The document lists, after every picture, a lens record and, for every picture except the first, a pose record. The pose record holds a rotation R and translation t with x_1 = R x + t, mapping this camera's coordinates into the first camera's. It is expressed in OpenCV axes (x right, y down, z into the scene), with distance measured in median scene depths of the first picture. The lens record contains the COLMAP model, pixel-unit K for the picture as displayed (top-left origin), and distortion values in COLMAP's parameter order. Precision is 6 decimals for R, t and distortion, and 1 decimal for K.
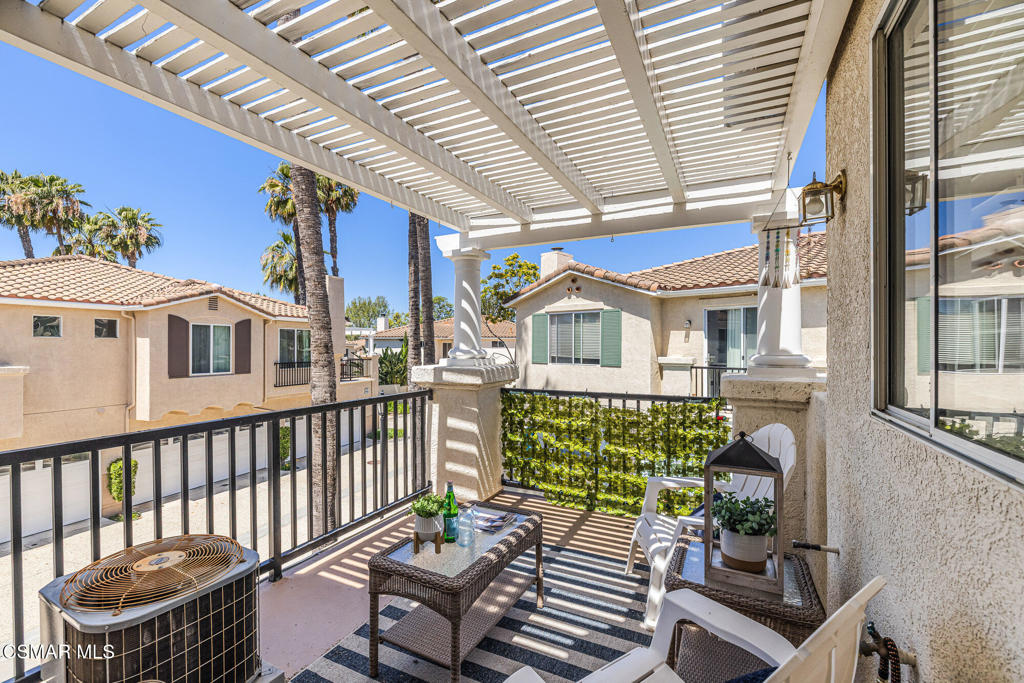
lens RADIAL K [[437.0, 0, 507.4], [0, 437.0, 349.6], [0, 0, 1]] dist [-0.000253, 0.000100]
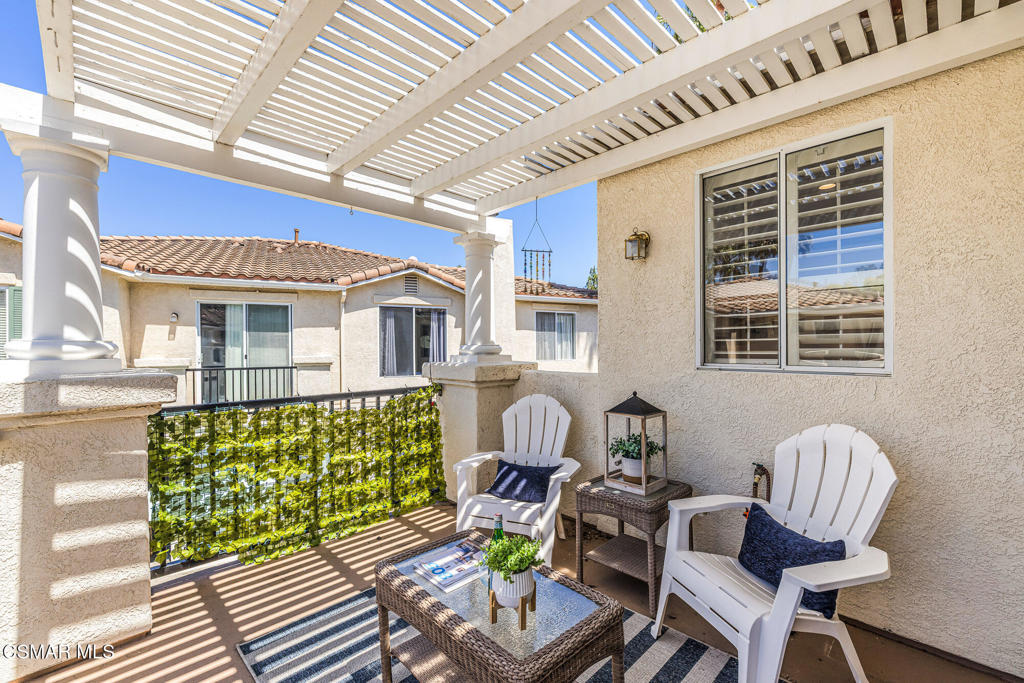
lens RADIAL K [[437.0, 0, 507.4], [0, 437.0, 349.6], [0, 0, 1]] dist [-0.000253, 0.000100]
pose [[0.321200, -0.008115, 0.946977, -0.430331], [0.012490, 0.999913, 0.004332, 0.015173], [-0.946929, 0.010437, 0.321273, 0.403130]]
